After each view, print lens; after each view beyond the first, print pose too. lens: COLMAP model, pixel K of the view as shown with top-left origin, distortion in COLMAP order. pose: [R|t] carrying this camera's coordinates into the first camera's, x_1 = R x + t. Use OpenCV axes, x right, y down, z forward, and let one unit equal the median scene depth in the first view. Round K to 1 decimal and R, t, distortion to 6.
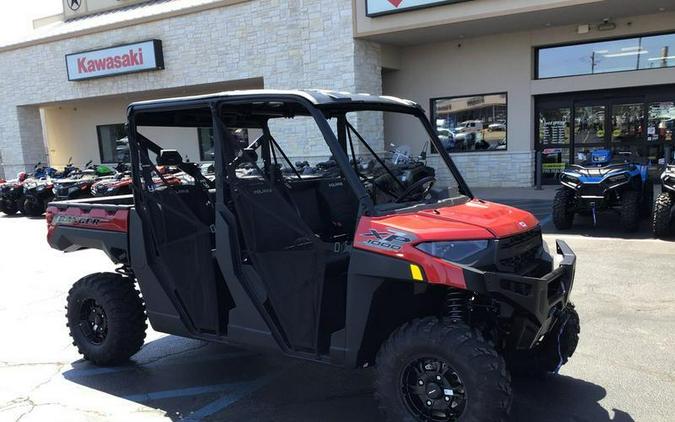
lens RADIAL K [[641.4, 0, 325.0], [0, 641.4, 213.3], [0, 0, 1]] dist [0.026136, 0.000000]
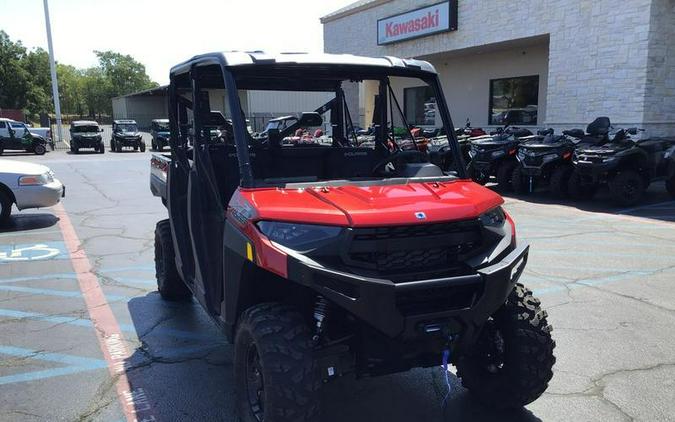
lens RADIAL K [[641.4, 0, 335.5], [0, 641.4, 211.0], [0, 0, 1]] dist [0.026136, 0.000000]
pose [[0.854716, 0.103703, -0.508632, 0.142742], [-0.075669, 0.994266, 0.075562, -0.009040], [0.513551, -0.026097, 0.857662, 0.055655]]
